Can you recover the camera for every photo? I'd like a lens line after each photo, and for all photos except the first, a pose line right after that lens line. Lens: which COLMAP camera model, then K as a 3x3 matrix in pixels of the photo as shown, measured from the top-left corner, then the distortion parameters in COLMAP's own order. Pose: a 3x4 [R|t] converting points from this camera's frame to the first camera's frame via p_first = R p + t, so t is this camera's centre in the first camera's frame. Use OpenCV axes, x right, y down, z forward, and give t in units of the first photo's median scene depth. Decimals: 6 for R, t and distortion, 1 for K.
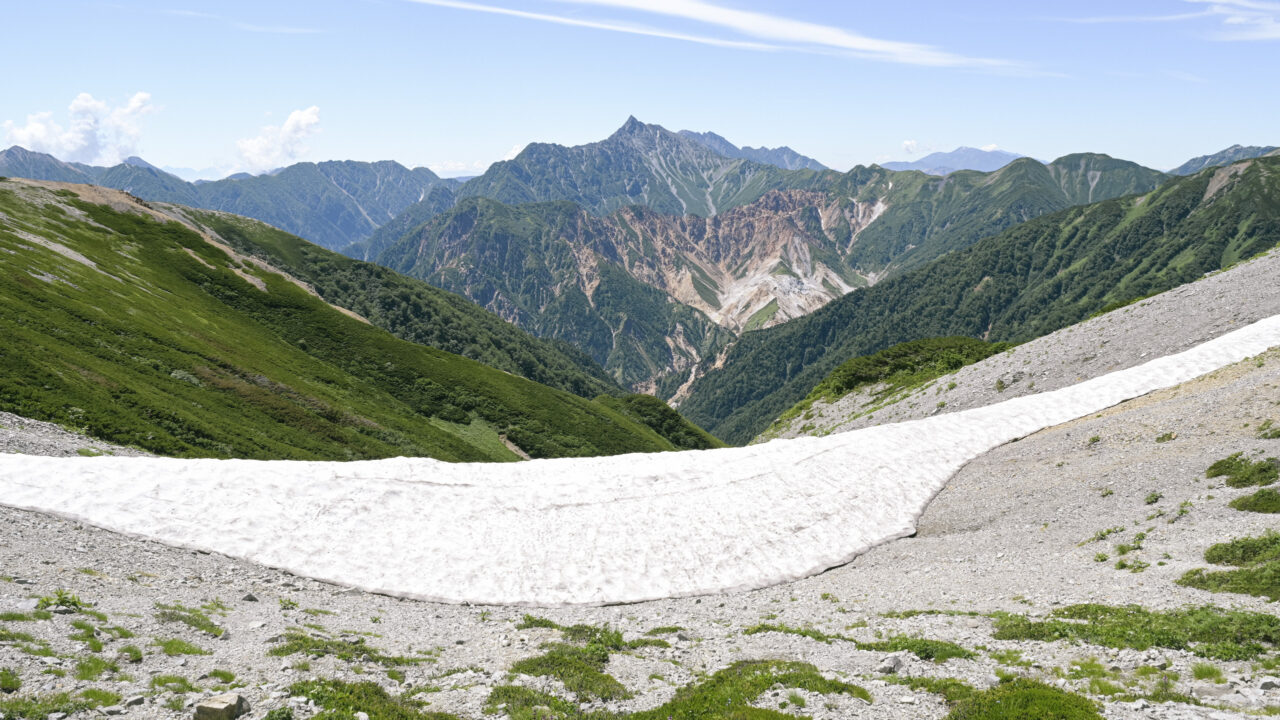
lens RADIAL K [[858.4, 0, 640.0], [0, 858.4, 360.0], [0, 0, 1]] dist [0.001163, -0.000344]
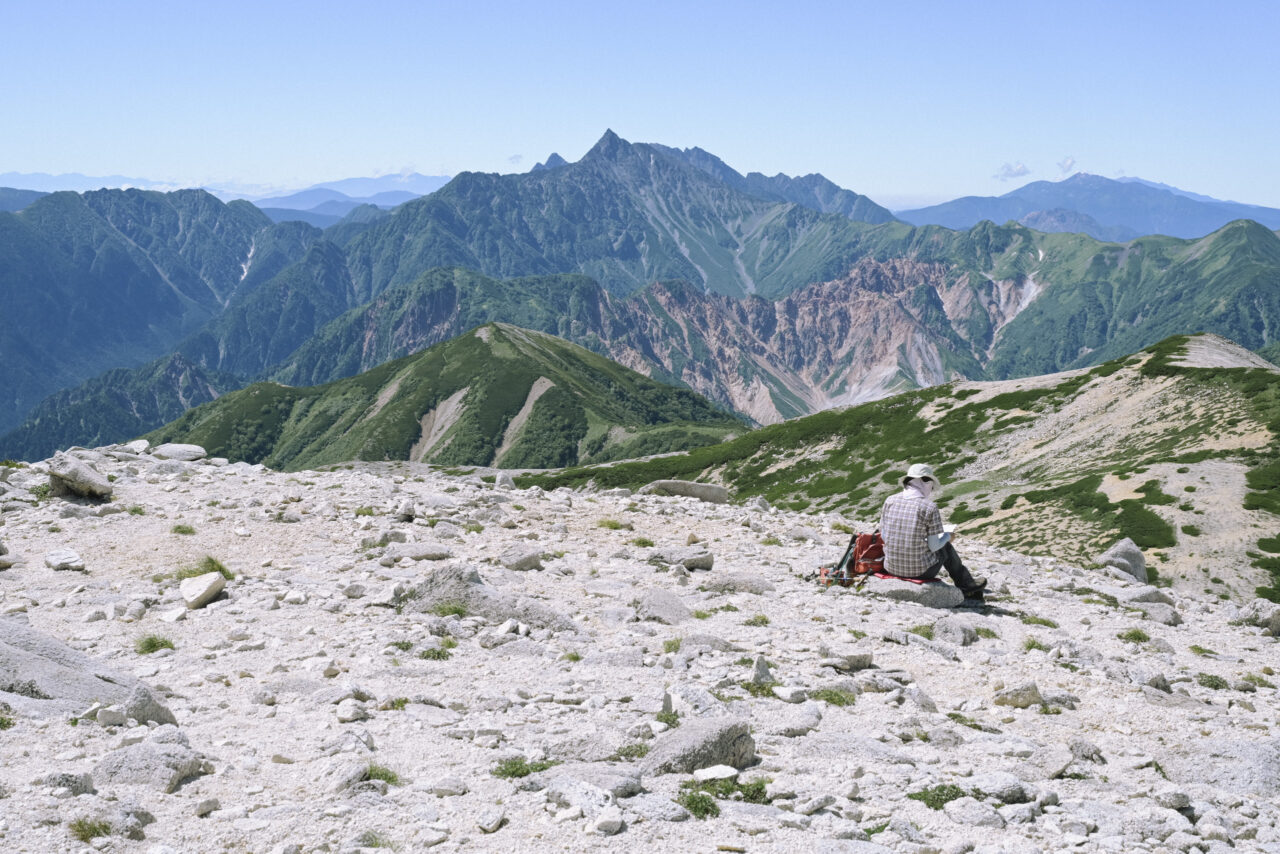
lens RADIAL K [[1534.1, 0, 640.0], [0, 1534.1, 427.0], [0, 0, 1]] dist [0.001446, -0.000845]
pose [[0.996094, 0.008963, 0.087842, -0.130483], [-0.003051, 0.997735, -0.067205, 0.007839], [-0.088245, 0.066675, 0.993865, -0.143059]]
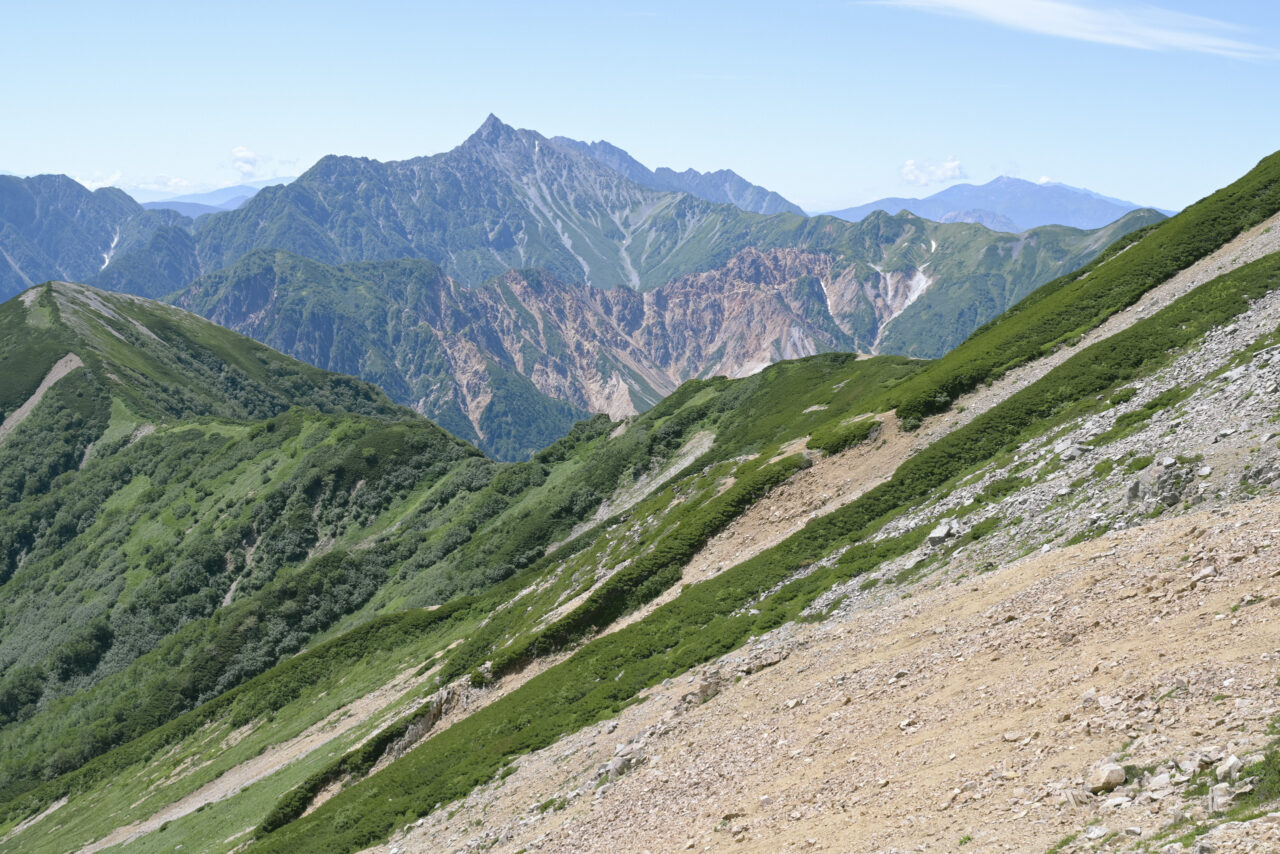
lens RADIAL K [[1516.7, 0, 624.1], [0, 1516.7, 428.4], [0, 0, 1]] dist [-0.000967, 0.010089]
pose [[0.992870, 0.012350, 0.118565, -0.063508], [-0.004388, 0.997731, -0.067178, 0.001016], [-0.119126, 0.066178, 0.990671, -0.046453]]
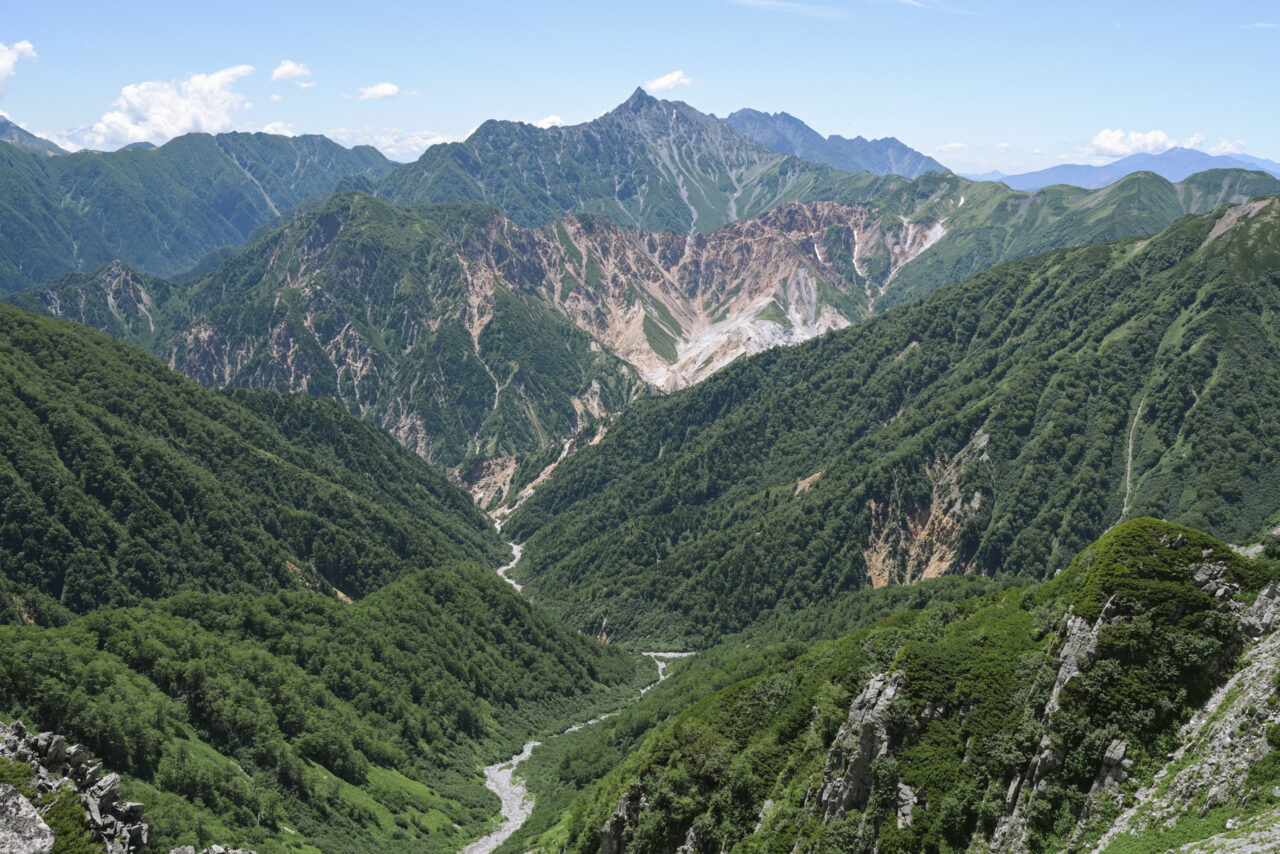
lens RADIAL K [[1195.2, 0, 644.5], [0, 1195.2, 424.9], [0, 0, 1]] dist [-0.002544, 0.008618]
pose [[0.996050, 0.058307, -0.066974, 0.122708], [-0.058121, 0.998298, 0.004717, -0.009465], [0.067135, -0.000805, 0.997744, -0.005714]]
